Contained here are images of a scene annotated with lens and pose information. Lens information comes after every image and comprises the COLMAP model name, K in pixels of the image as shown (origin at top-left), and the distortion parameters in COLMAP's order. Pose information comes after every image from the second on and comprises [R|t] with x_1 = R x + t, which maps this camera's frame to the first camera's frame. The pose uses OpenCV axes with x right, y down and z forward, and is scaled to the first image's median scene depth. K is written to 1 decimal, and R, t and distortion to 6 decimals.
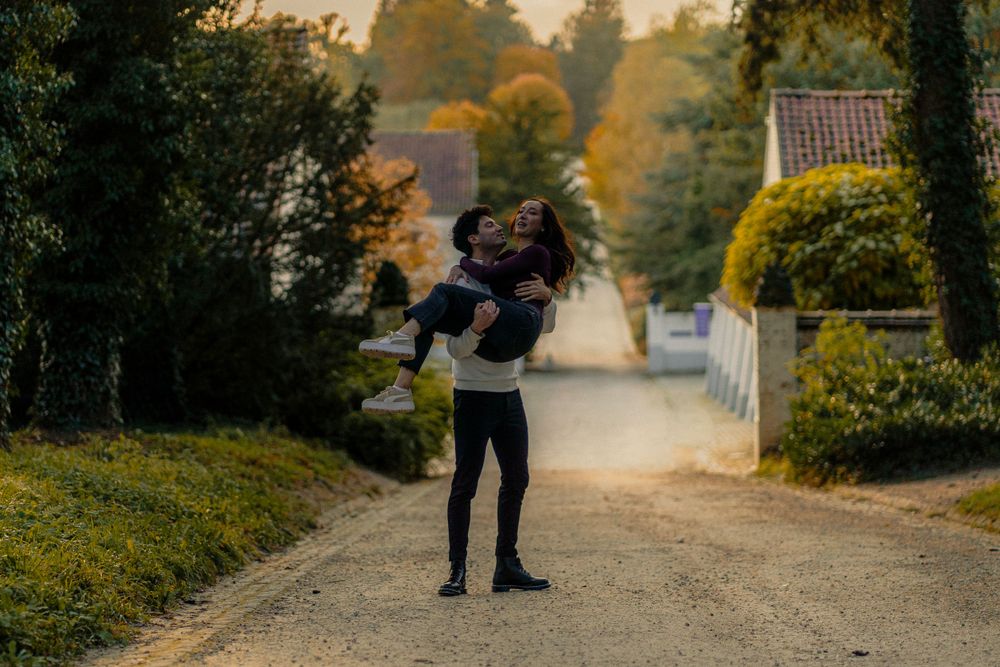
lens RADIAL K [[2405.6, 0, 501.2], [0, 2405.6, 332.1], [0, 0, 1]] dist [0.279004, 0.000000]
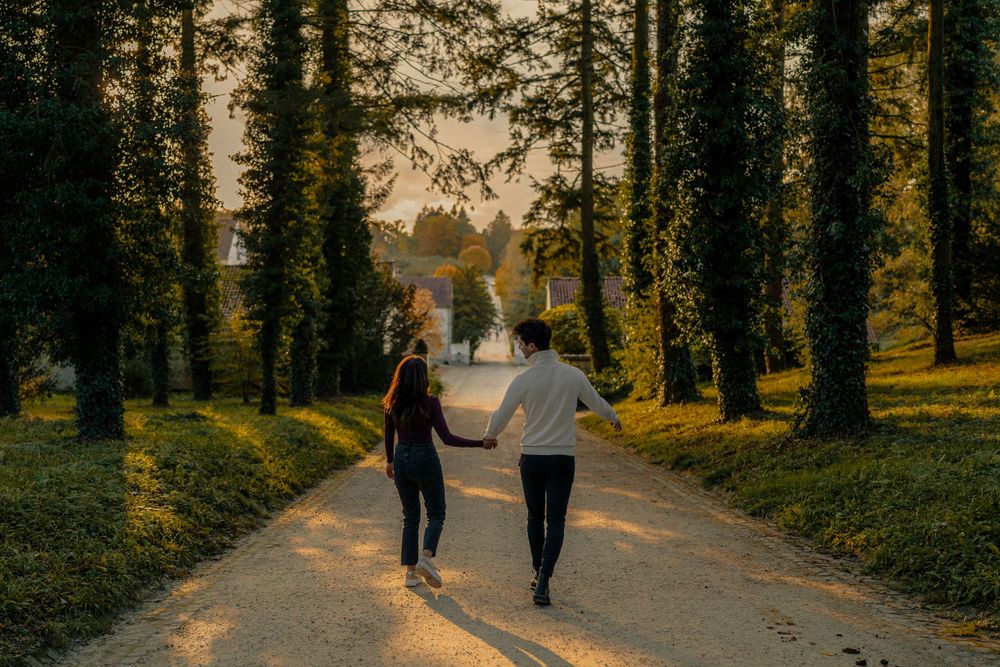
lens RADIAL K [[1028.0, 0, 498.6], [0, 1028.0, 336.6], [0, 0, 1]] dist [0.001216, 0.000000]
pose [[0.999587, -0.001218, 0.028728, 0.014930], [0.001064, 0.999985, 0.005402, -0.036389], [-0.028734, -0.005370, 0.999573, -0.308153]]
